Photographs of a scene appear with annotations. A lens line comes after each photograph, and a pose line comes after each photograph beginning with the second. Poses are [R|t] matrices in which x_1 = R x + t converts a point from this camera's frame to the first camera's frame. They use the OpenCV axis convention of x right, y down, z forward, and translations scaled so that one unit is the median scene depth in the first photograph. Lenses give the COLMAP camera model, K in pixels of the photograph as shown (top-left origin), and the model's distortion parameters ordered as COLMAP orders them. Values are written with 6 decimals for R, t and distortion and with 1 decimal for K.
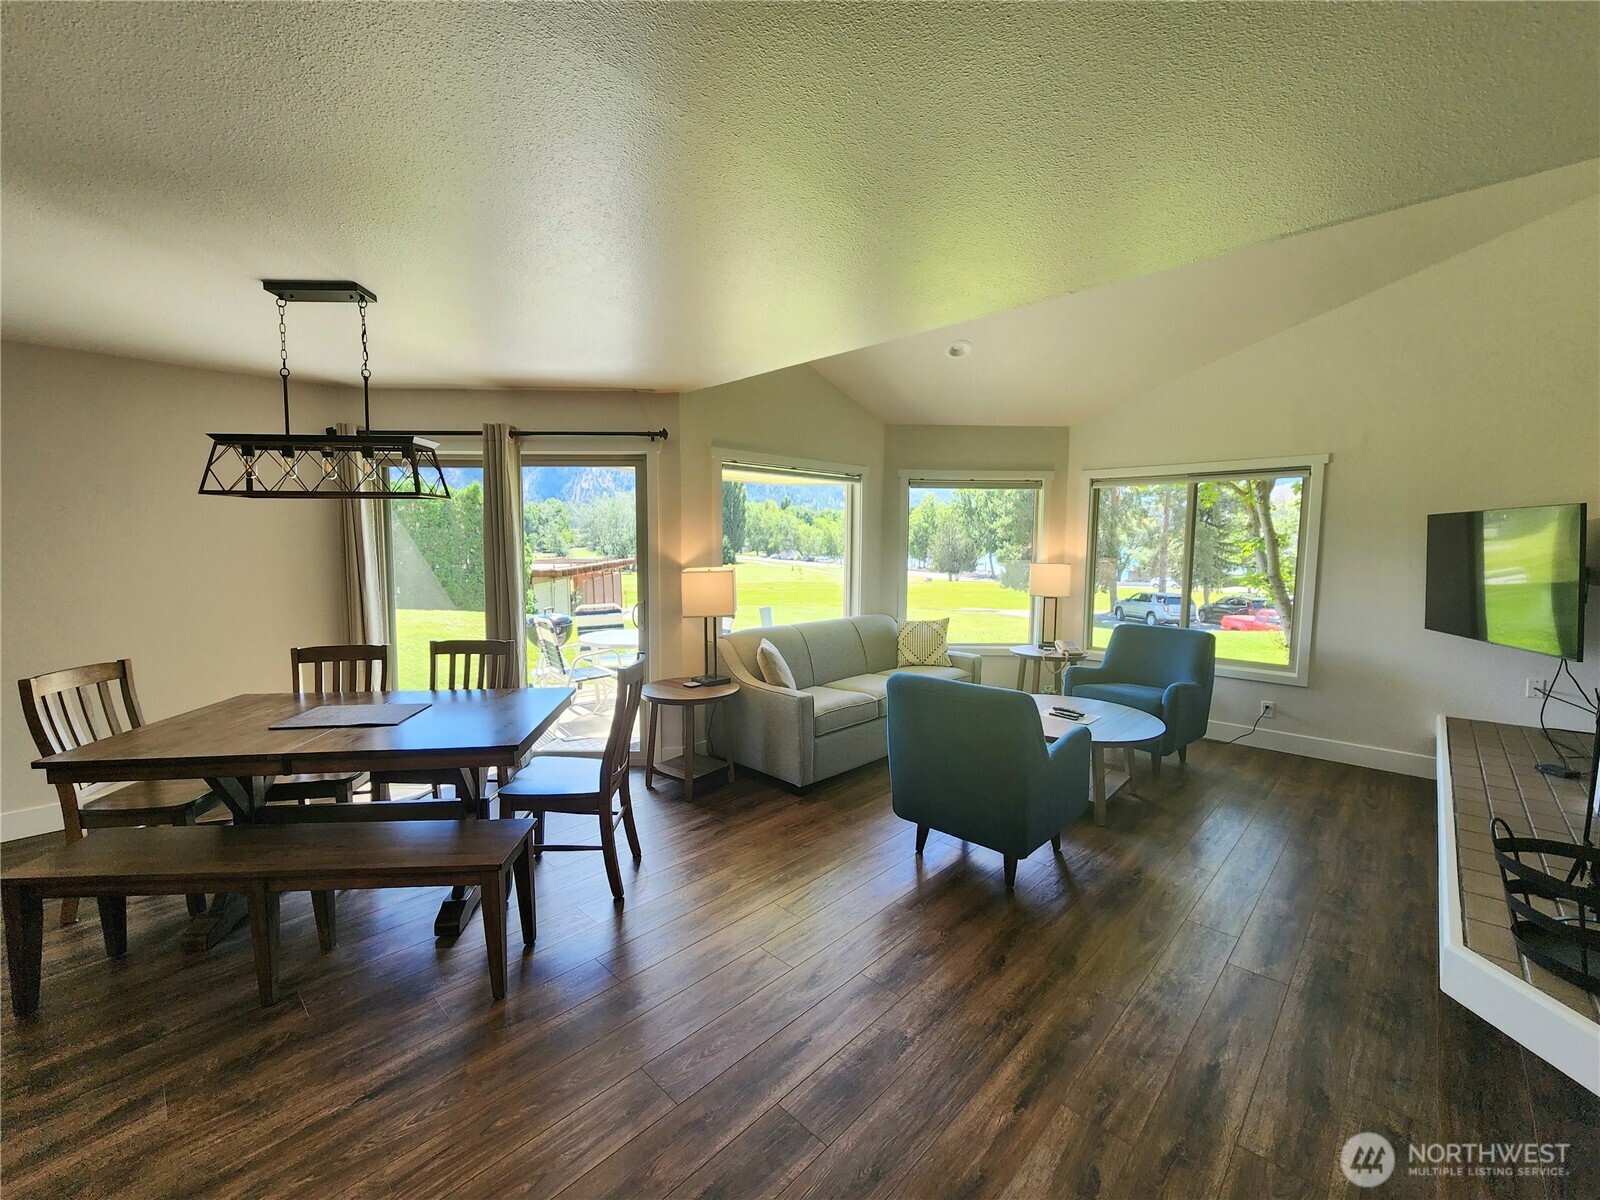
lens RADIAL K [[666.6, 0, 800.0], [0, 666.6, 600.0], [0, 0, 1]] dist [0.000724, 0.001123]
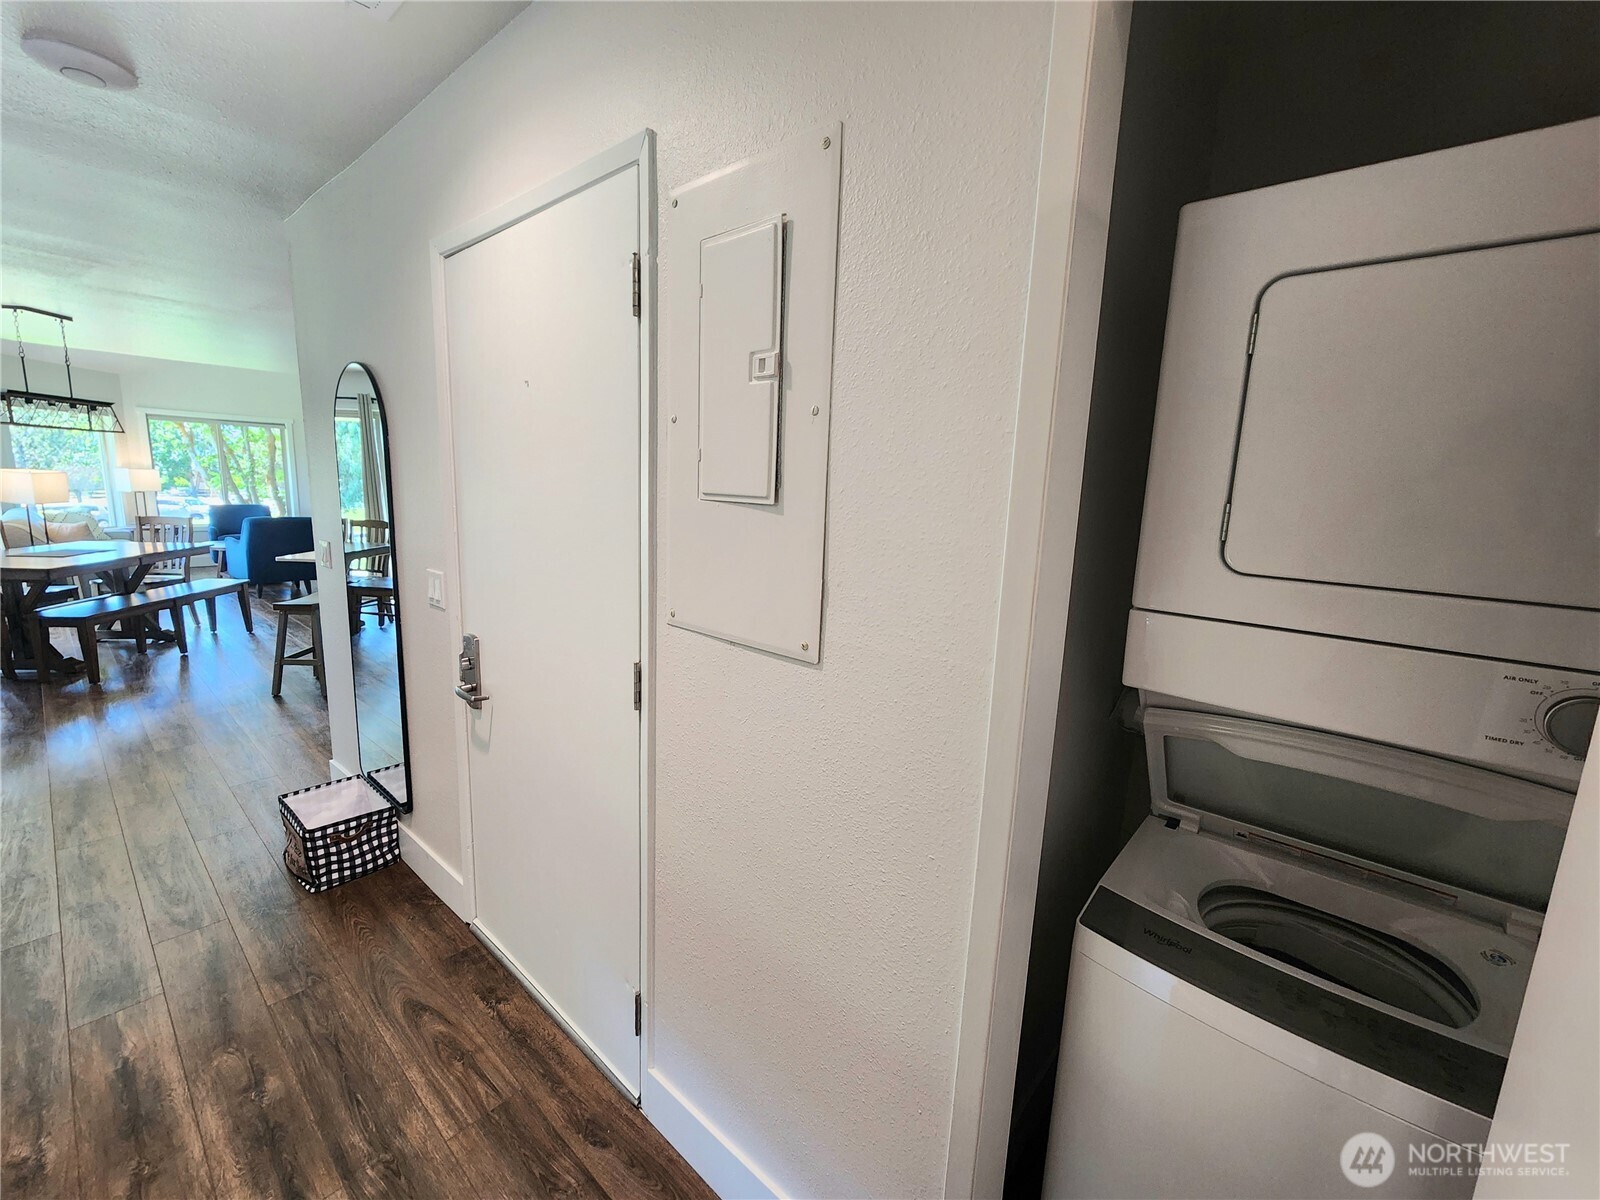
lens RADIAL K [[666.6, 0, 800.0], [0, 666.6, 600.0], [0, 0, 1]] dist [0.000724, 0.001123]
pose [[-0.035441, -0.178989, 0.983213, -1.413270], [0.045943, 0.982499, 0.180515, 0.037591], [-0.998315, 0.051570, -0.026597, -0.508817]]
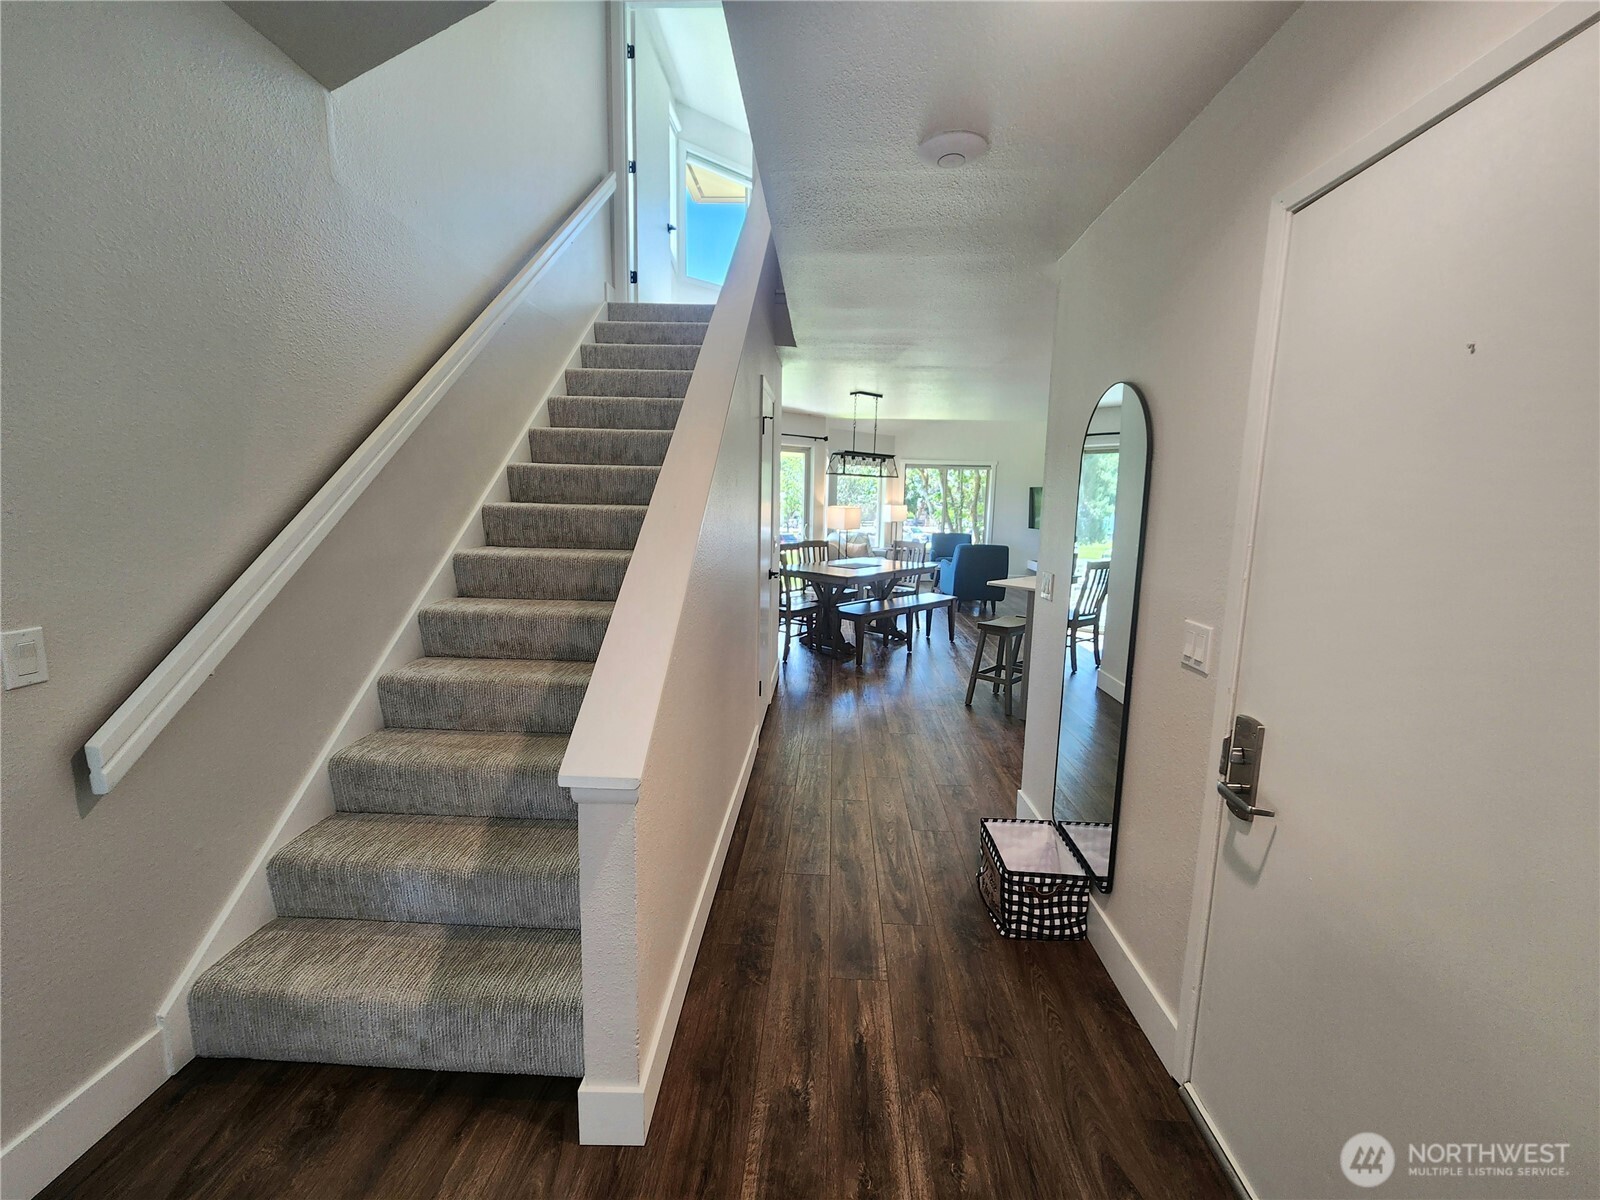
lens RADIAL K [[666.6, 0, 800.0], [0, 666.6, 600.0], [0, 0, 1]] dist [0.000724, 0.001123]
pose [[0.761401, -0.088680, 0.642188, -1.353969], [0.036589, 0.994899, 0.094005, 0.034699], [-0.647248, -0.048078, 0.760762, -0.416418]]
